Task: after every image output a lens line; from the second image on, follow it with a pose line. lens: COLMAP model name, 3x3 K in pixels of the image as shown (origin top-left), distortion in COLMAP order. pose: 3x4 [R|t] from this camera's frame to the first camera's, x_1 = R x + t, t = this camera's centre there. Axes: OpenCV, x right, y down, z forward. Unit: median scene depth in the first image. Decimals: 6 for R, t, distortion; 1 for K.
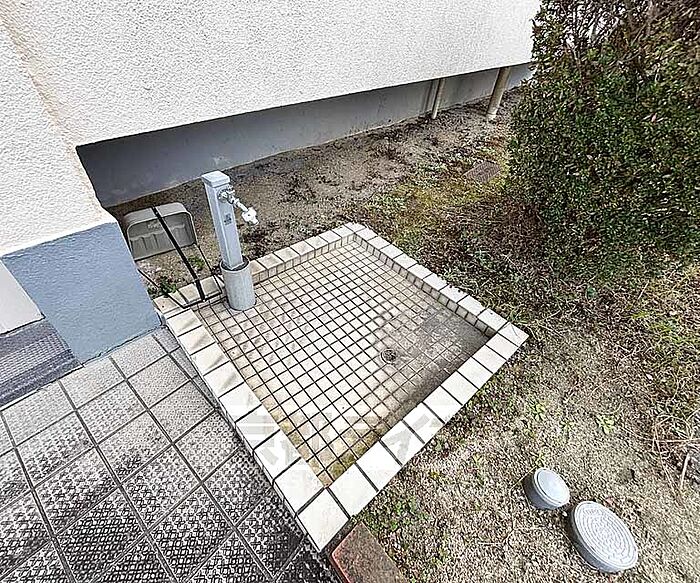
lens RADIAL K [[314.2, 0, 336.8], [0, 314.2, 290.7], [0, 0, 1]] dist [0.000759, -0.000005]
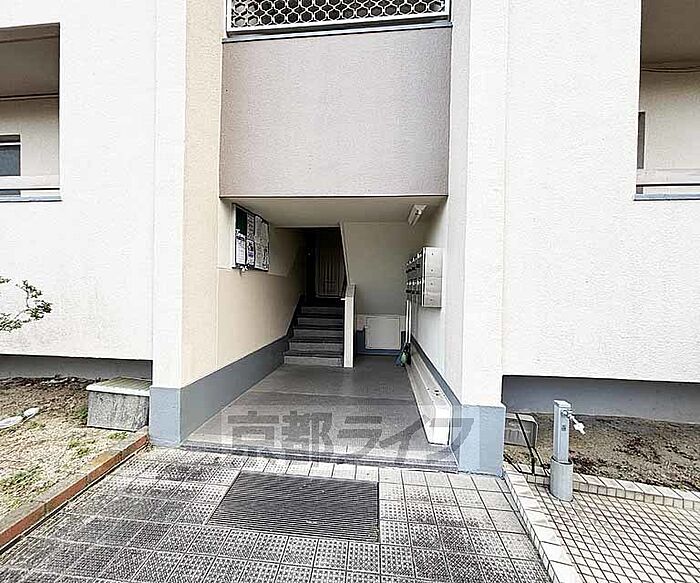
lens RADIAL K [[314.2, 0, 336.8], [0, 314.2, 290.7], [0, 0, 1]] dist [0.000759, -0.000005]
pose [[0.575084, -0.038677, -0.817180, 0.262419], [-0.537571, 0.735095, -0.413103, 0.420452], [0.616682, 0.676860, 0.401949, -0.680157]]
